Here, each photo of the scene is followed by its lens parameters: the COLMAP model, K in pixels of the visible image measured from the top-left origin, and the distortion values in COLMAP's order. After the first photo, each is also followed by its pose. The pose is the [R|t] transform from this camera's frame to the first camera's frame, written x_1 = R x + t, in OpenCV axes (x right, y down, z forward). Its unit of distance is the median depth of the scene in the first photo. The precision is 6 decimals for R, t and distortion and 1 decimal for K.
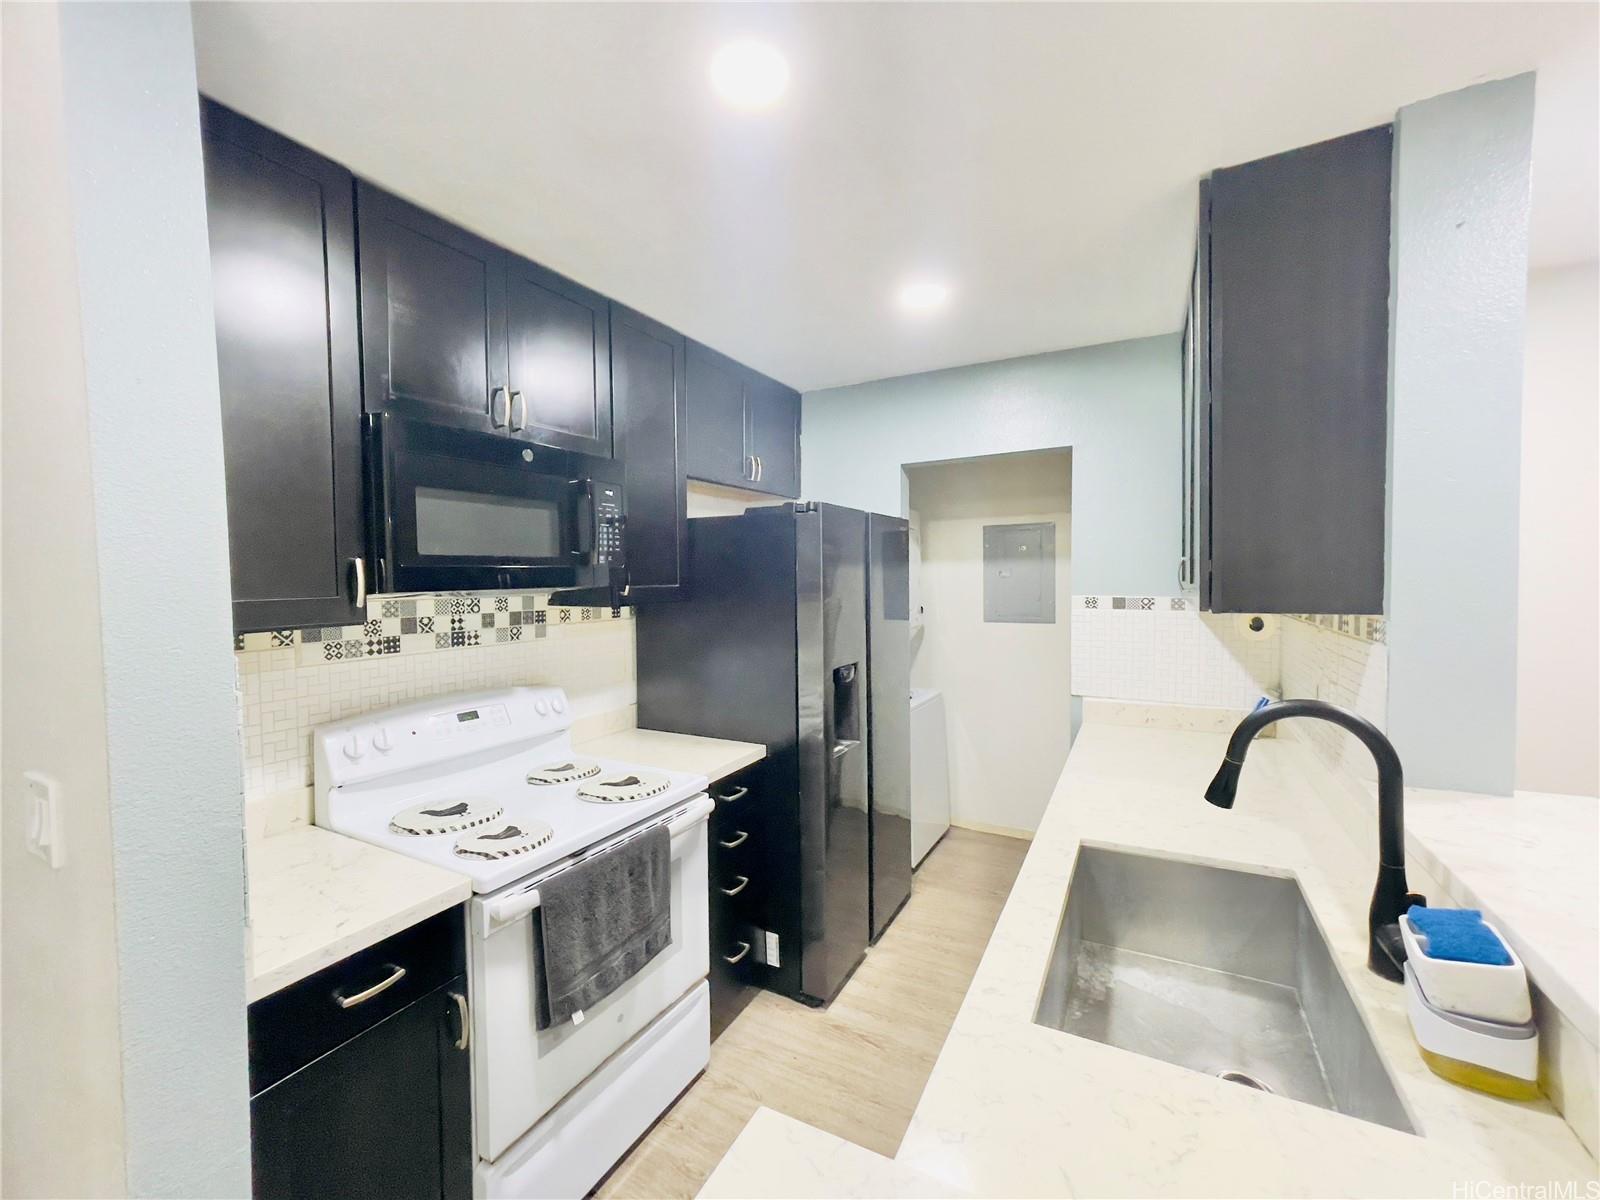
lens RADIAL K [[644.9, 0, 799.1], [0, 644.9, 596.7], [0, 0, 1]] dist [-0.010164, 0.000760]
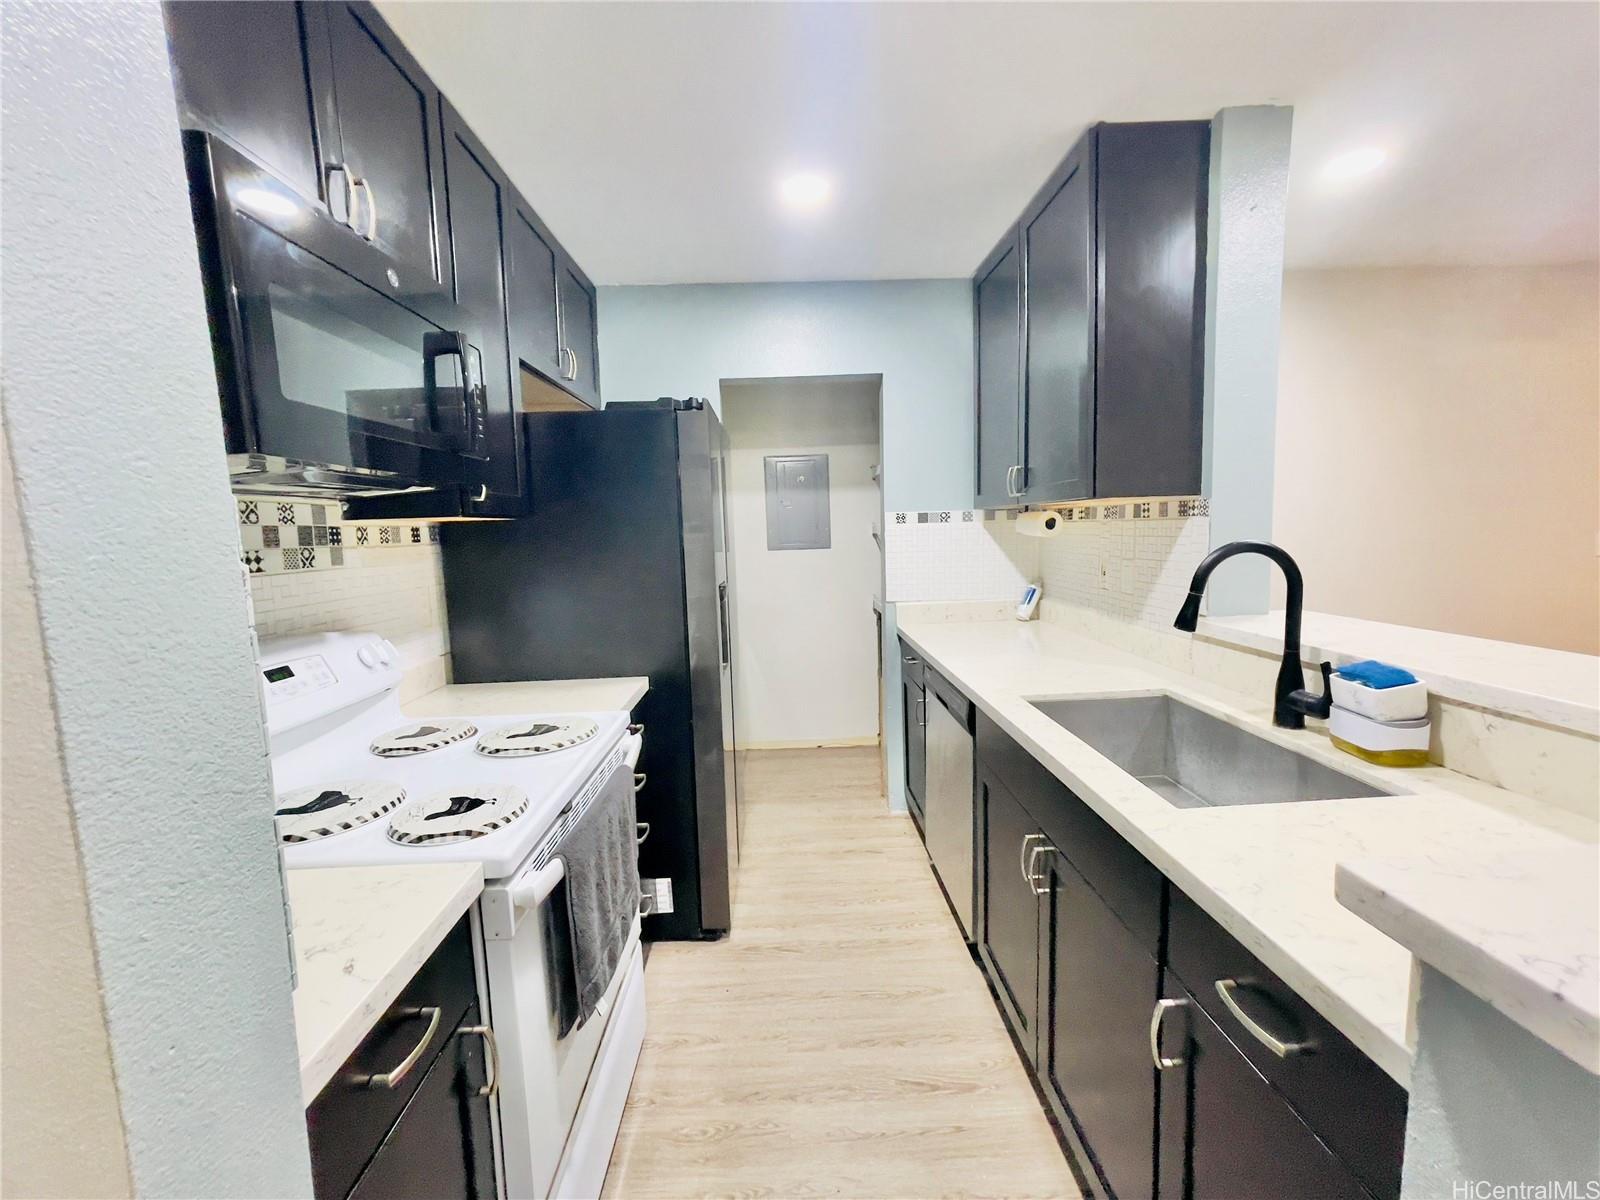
lens RADIAL K [[644.9, 0, 795.4], [0, 644.9, 596.0], [0, 0, 1]] dist [-0.010164, 0.000760]
pose [[0.866934, -0.069759, 0.493517, -0.350157], [0.038698, 0.996589, 0.072888, 0.072600], [-0.496918, -0.044091, 0.866676, 0.152200]]
